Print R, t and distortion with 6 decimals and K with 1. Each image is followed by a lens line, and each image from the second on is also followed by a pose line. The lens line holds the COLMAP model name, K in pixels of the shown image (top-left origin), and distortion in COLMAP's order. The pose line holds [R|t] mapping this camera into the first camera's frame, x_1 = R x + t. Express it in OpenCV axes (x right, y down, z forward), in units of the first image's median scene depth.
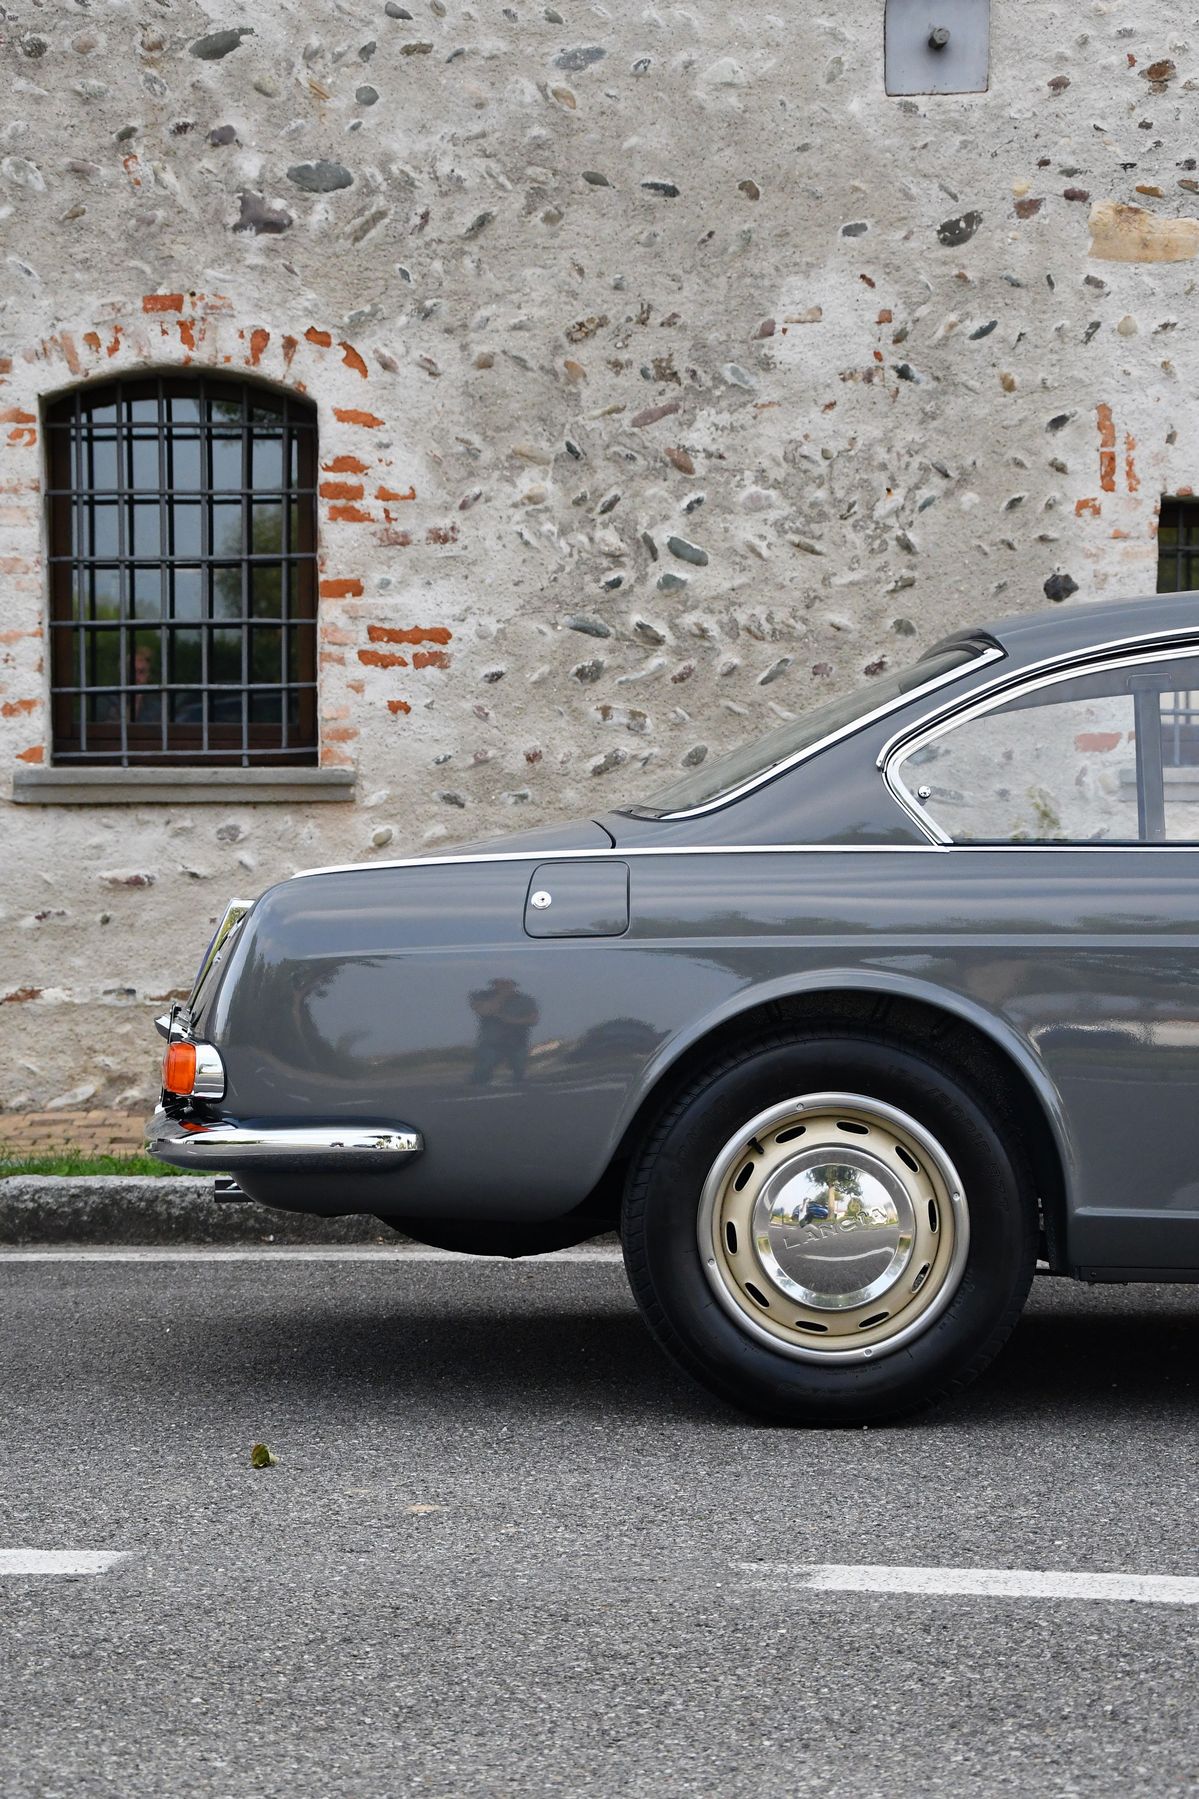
lens RADIAL K [[3445.3, 0, 533.5], [0, 3445.3, 891.3], [0, 0, 1]] dist [0.413362, 0.000000]
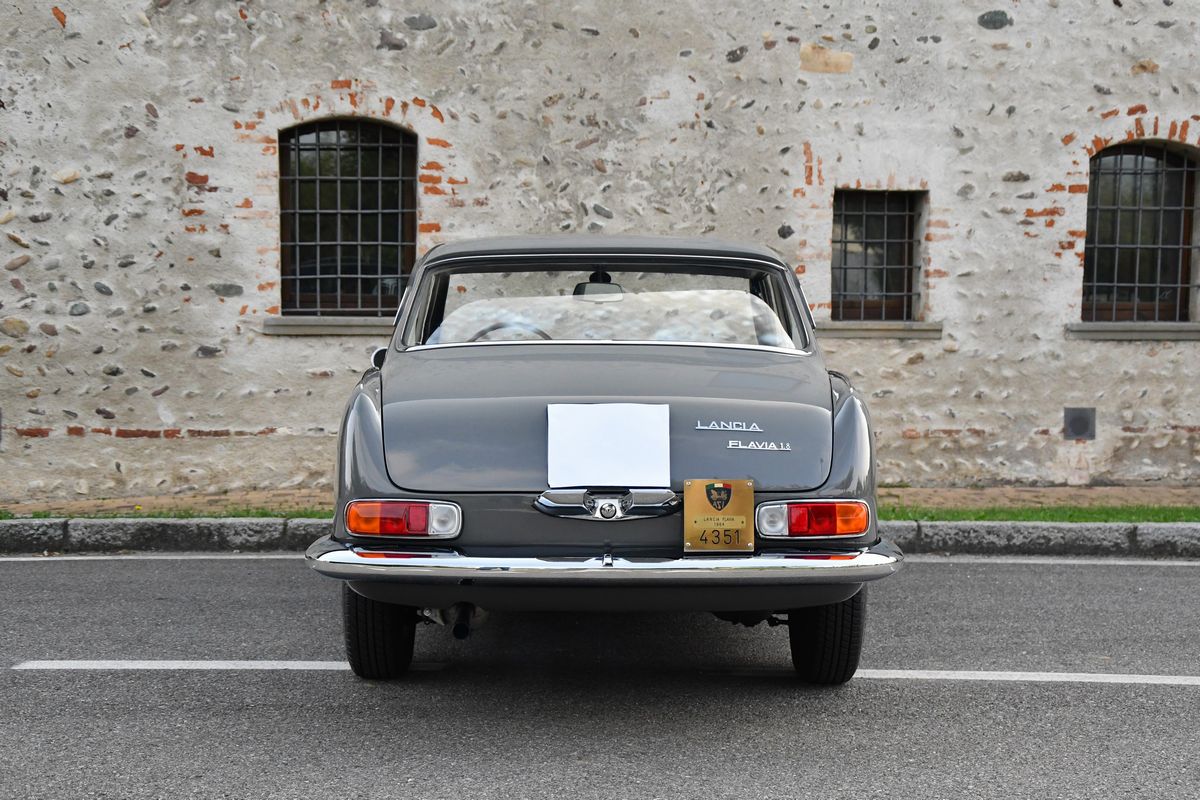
lens RADIAL K [[2298.1, 0, 609.2], [0, 2298.1, 398.1], [0, 0, 1]] dist [0.413362, 0.000000]
pose [[0.996994, 0.006766, 0.077183, -0.054094], [-0.008253, 0.999786, 0.018952, -0.015538], [-0.077038, -0.019532, 0.996837, -0.331343]]
